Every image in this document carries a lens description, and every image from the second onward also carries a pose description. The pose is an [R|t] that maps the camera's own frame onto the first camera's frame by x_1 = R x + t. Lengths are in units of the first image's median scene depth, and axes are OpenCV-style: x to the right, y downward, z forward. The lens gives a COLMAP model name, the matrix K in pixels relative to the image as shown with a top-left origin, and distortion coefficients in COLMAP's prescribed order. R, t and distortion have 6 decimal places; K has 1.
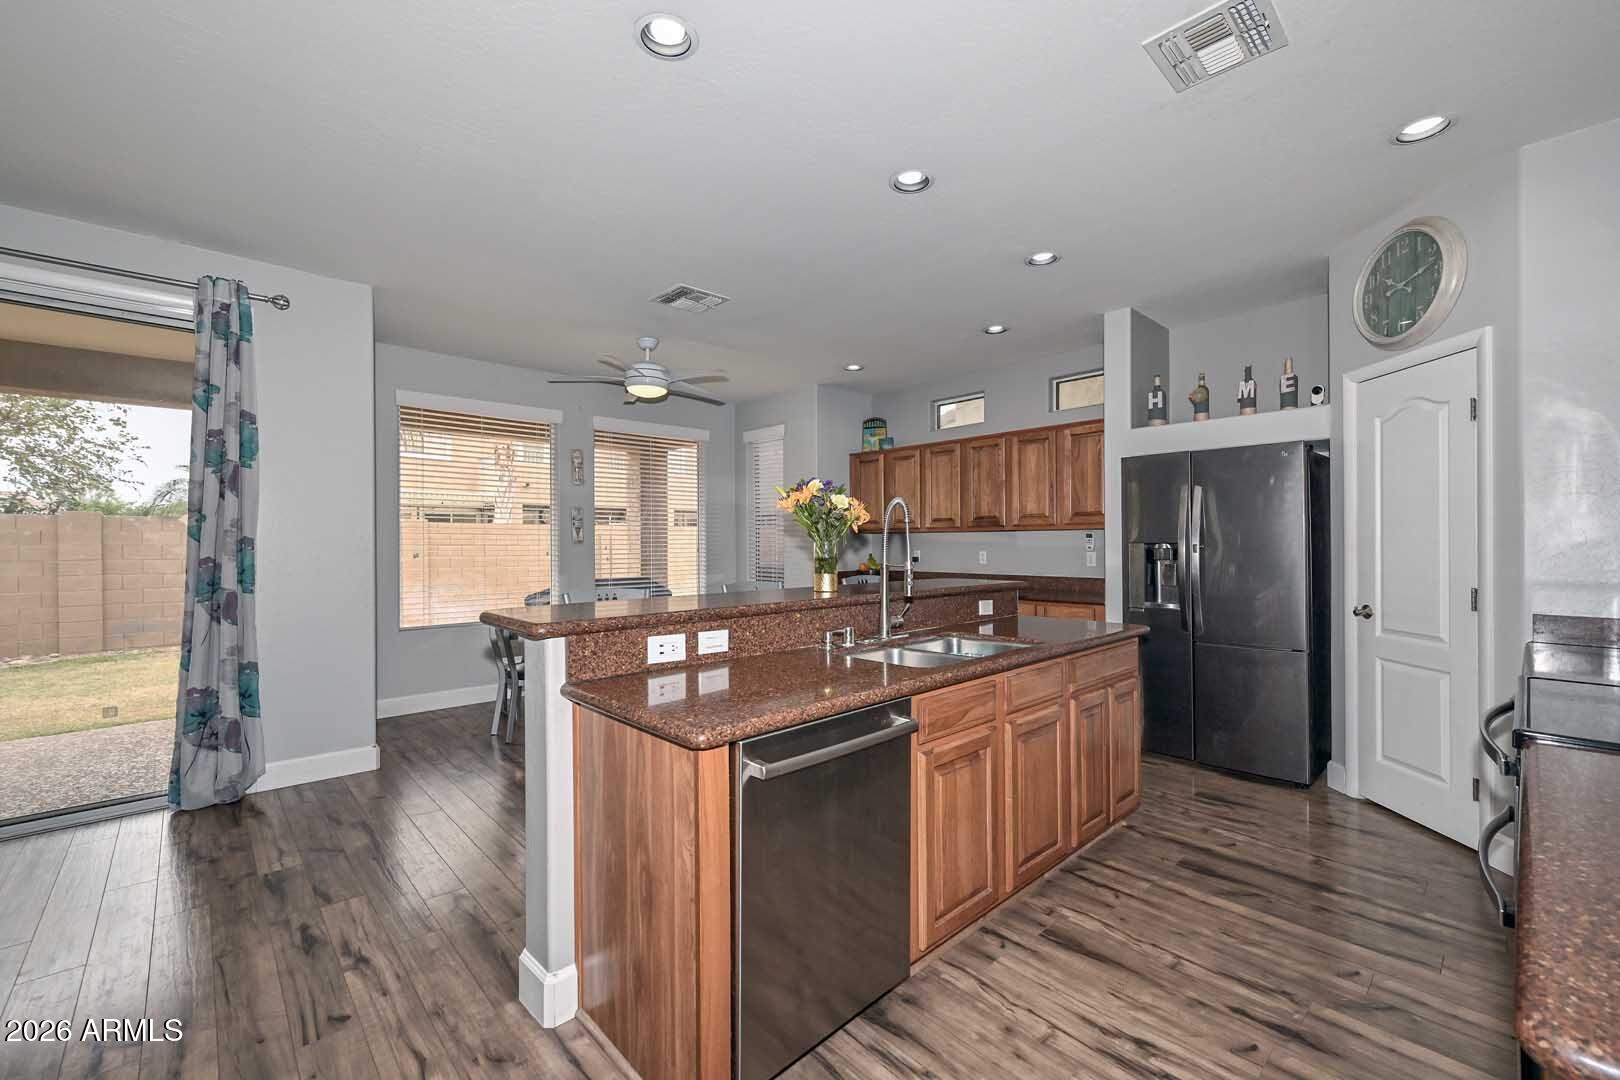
lens RADIAL K [[665.4, 0, 814.0], [0, 665.4, 543.0], [0, 0, 1]] dist [0.002945, 0.000395]
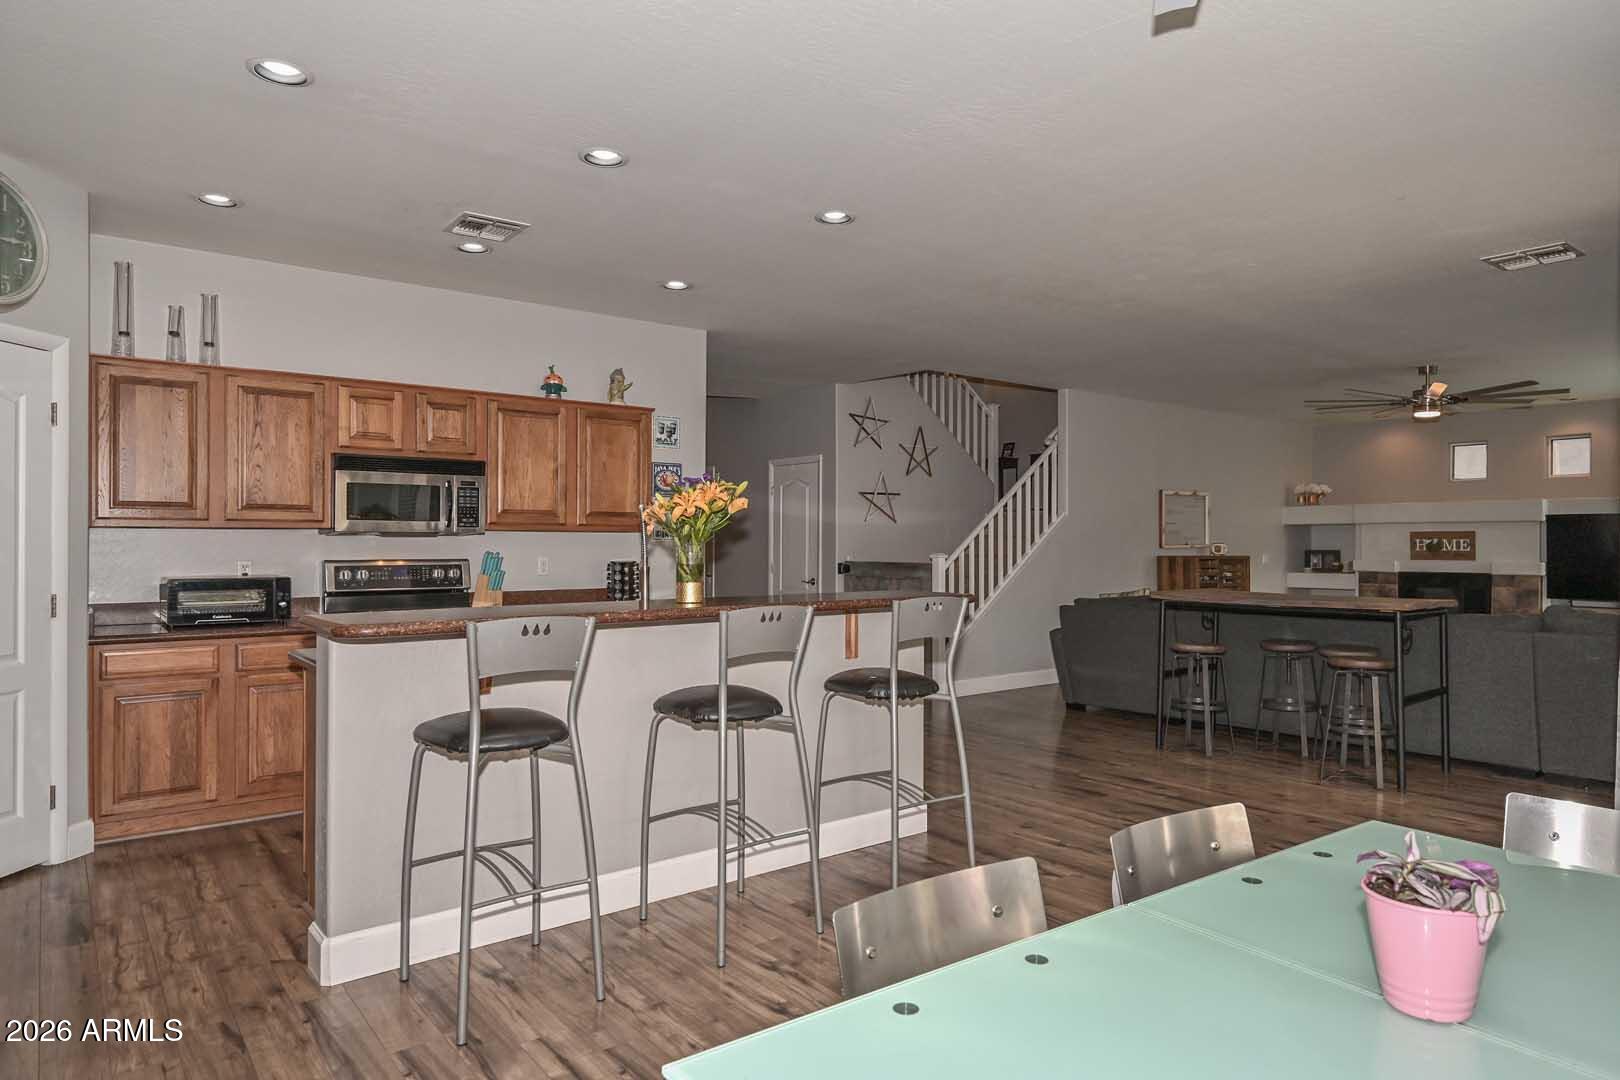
lens RADIAL K [[979.3, 0, 810.0], [0, 979.3, 540.0], [0, 0, 1]] dist [0.000821, 0.001145]
pose [[-0.995759, 0.003507, 0.091931, -0.216007], [0.003530, 0.999994, 0.000088, -0.007243], [-0.091930, 0.000412, -0.995765, 1.905859]]
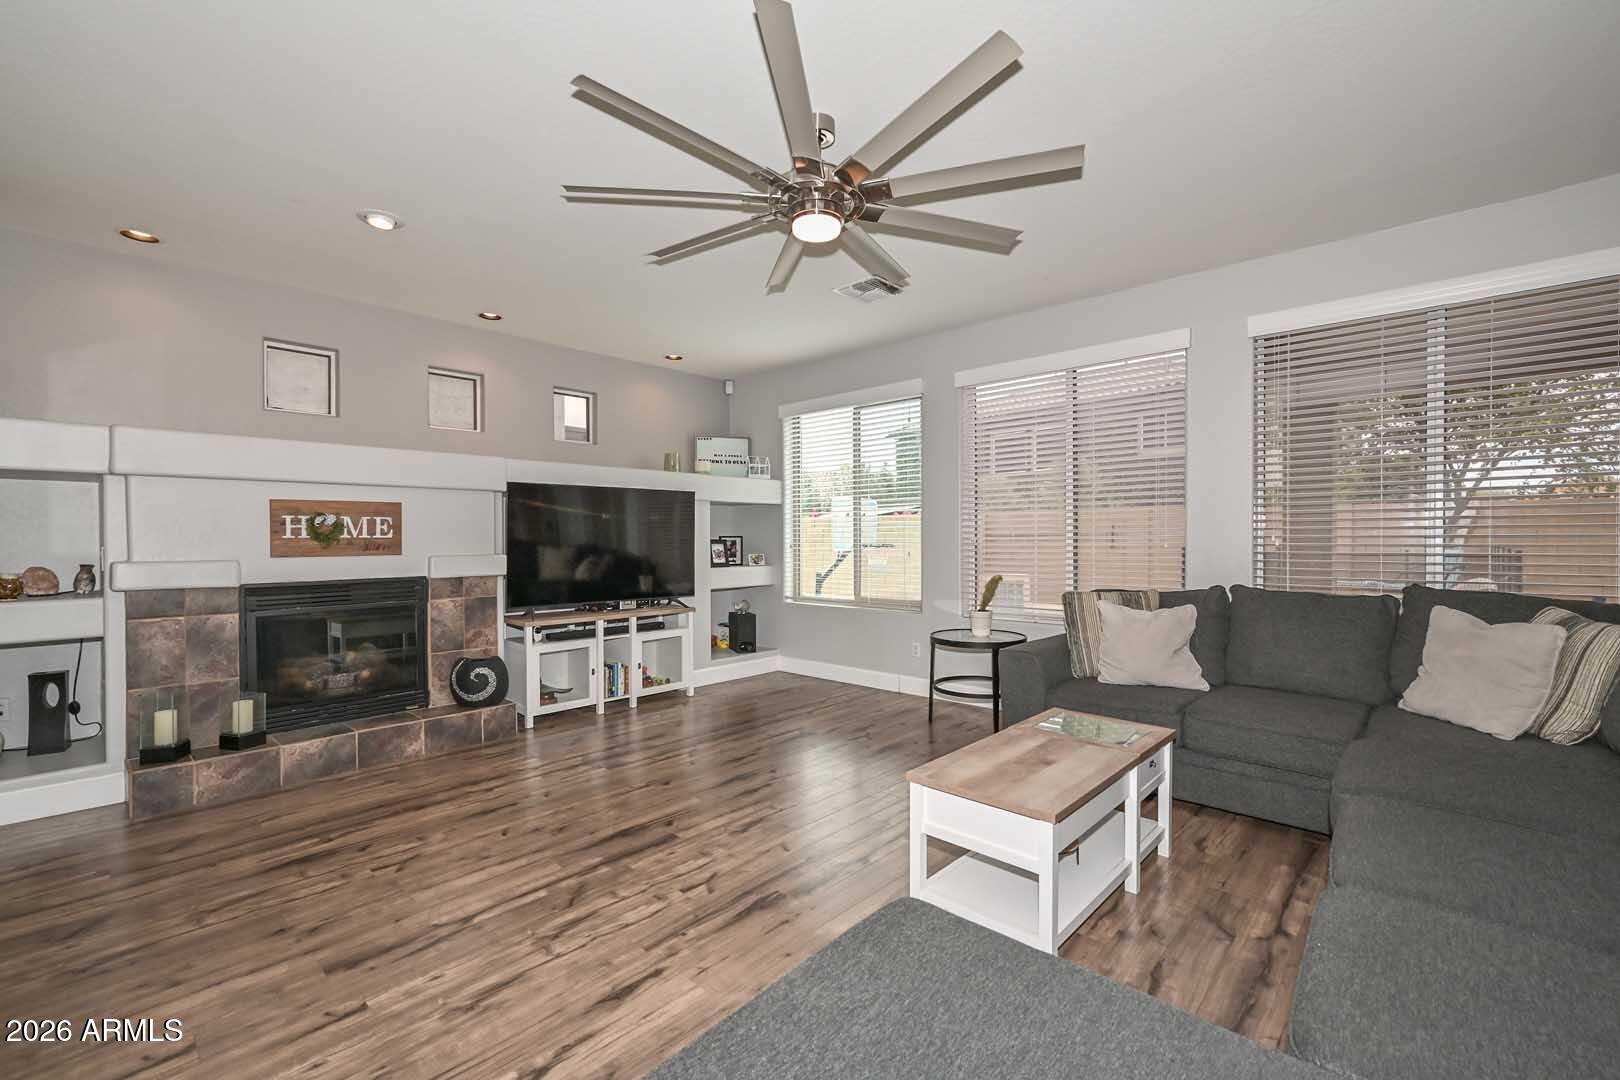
lens RADIAL K [[694.9, 0, 814.9], [0, 694.9, 543.1], [0, 0, 1]] dist [-0.000883, -0.000067]
pose [[0.072452, 0.015160, -0.997257, -0.732030], [-0.000720, 0.999885, 0.015148, 0.024092], [0.997372, -0.000380, 0.072455, -0.681700]]
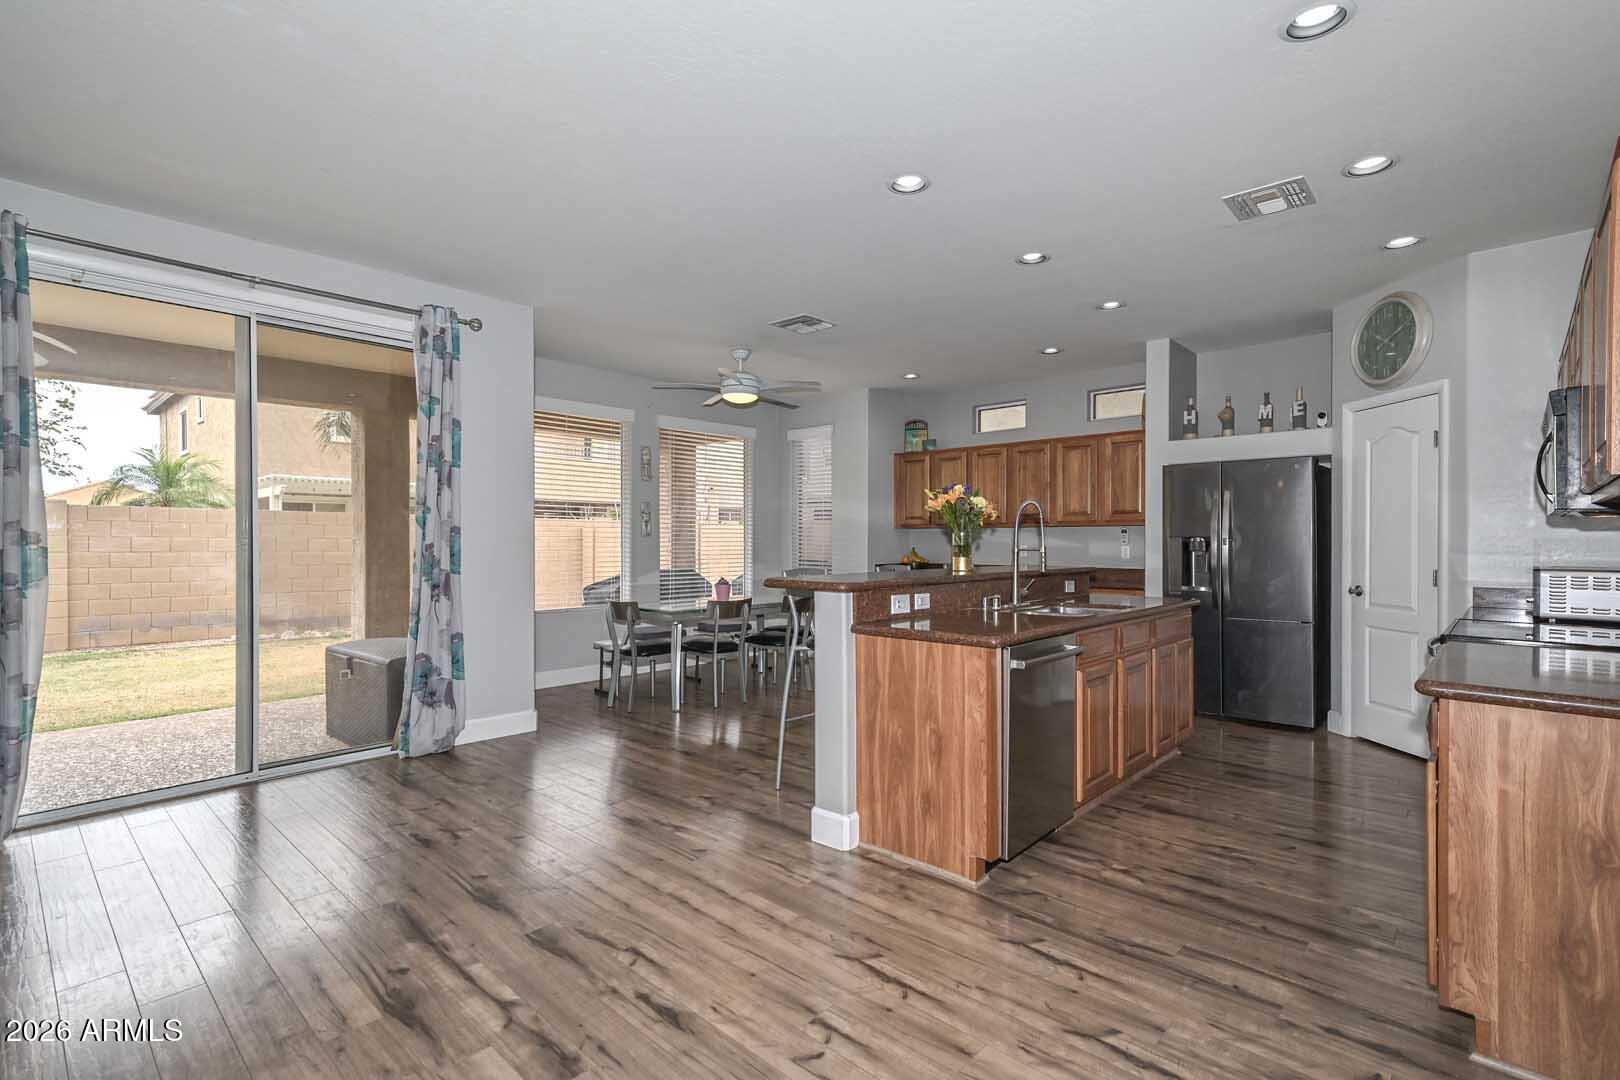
lens RADIAL K [[750.0, 0, 811.5], [0, 750.0, 544.4], [0, 0, 1]] dist [0.015707, -0.000308]
pose [[0.997393, 0.005577, 0.071940, -0.319011], [-0.005861, 0.999976, 0.003729, 0.014467], [-0.071918, -0.004141, 0.997402, -0.366739]]
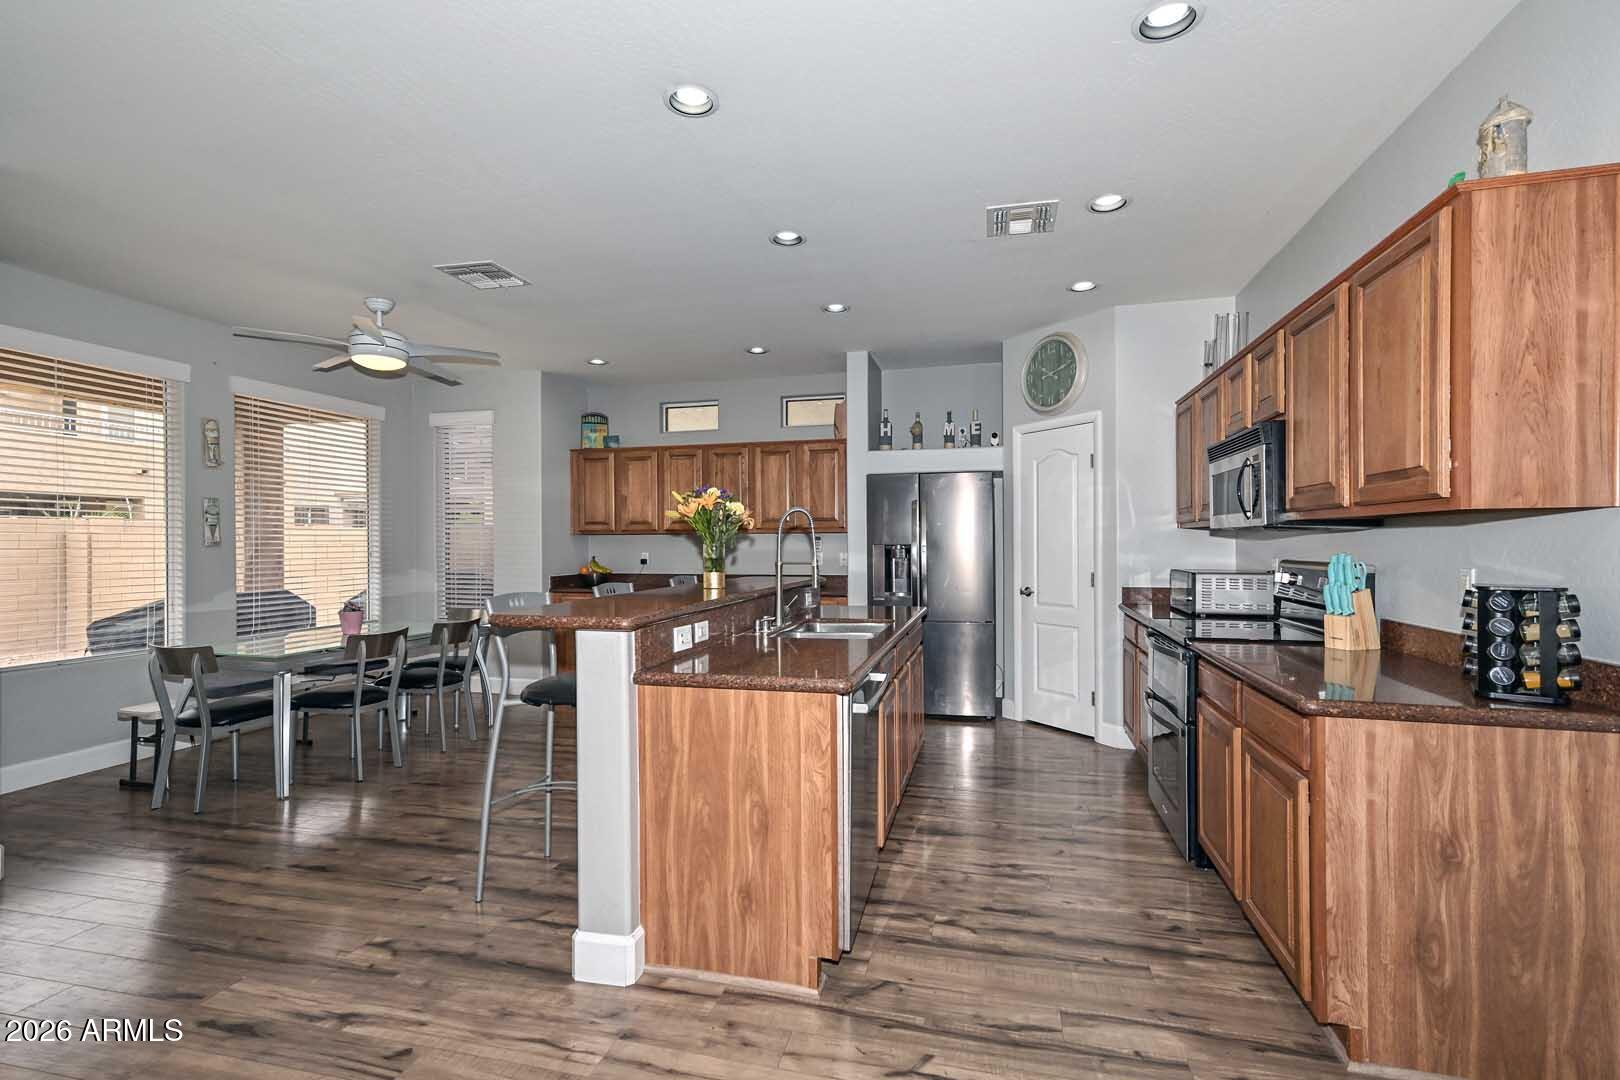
lens RADIAL K [[737.0, 0, 811.8], [0, 737.0, 544.5], [0, 0, 1]] dist [0.013878, 0.000013]
pose [[0.841979, -0.001014, 0.539509, -0.426875], [0.001475, 0.999999, -0.000422, 0.000482], [-0.539508, 0.001151, 0.841980, -0.102607]]
